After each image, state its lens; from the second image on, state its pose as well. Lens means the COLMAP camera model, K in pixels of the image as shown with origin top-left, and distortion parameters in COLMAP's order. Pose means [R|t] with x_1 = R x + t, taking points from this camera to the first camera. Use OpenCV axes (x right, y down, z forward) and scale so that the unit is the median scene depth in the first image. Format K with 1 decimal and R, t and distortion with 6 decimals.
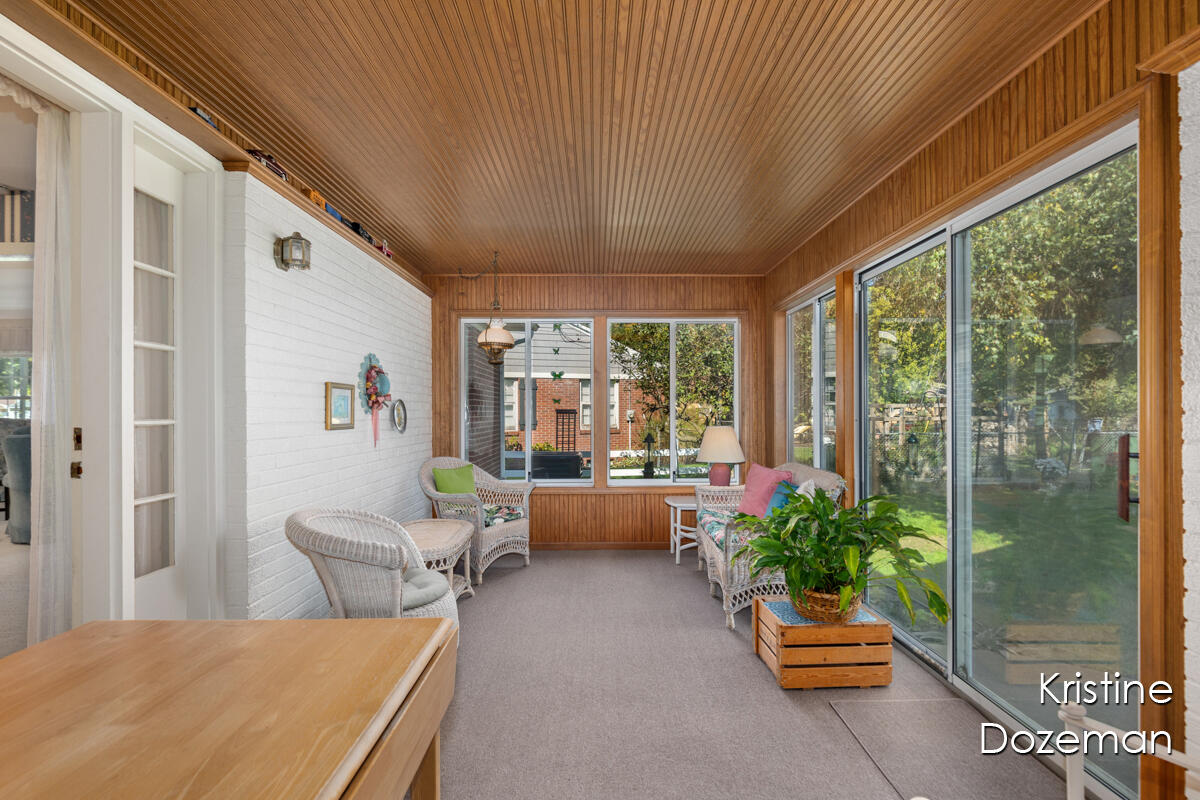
lens RADIAL K [[558.2, 0, 603.5], [0, 558.2, 408.4], [0, 0, 1]] dist [-0.000362, -0.000050]
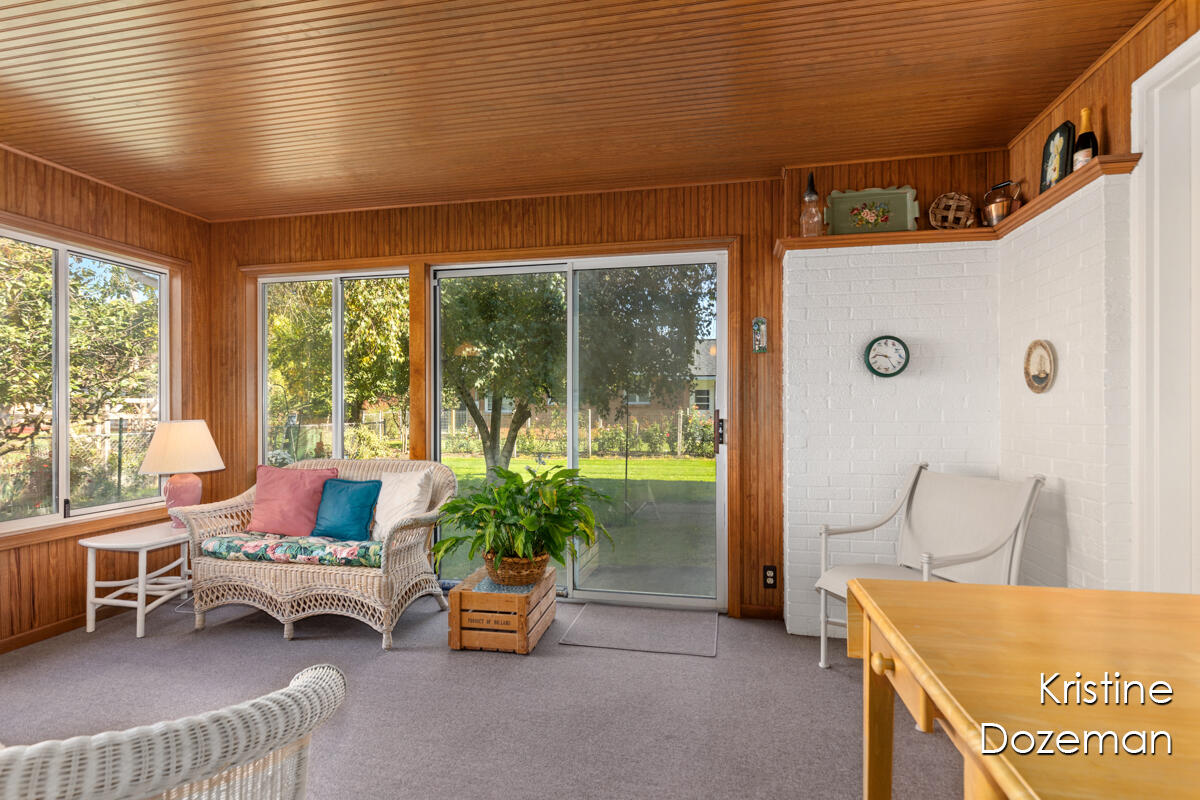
lens RADIAL K [[579.7, 0, 600.0], [0, 579.7, 400.0], [0, 0, 1]] dist [-0.000224, 0.000050]
pose [[0.212623, 0.015388, 0.977013, -0.406437], [-0.002684, 0.999881, -0.015164, 0.016851], [-0.977131, 0.000602, 0.212639, 0.346073]]
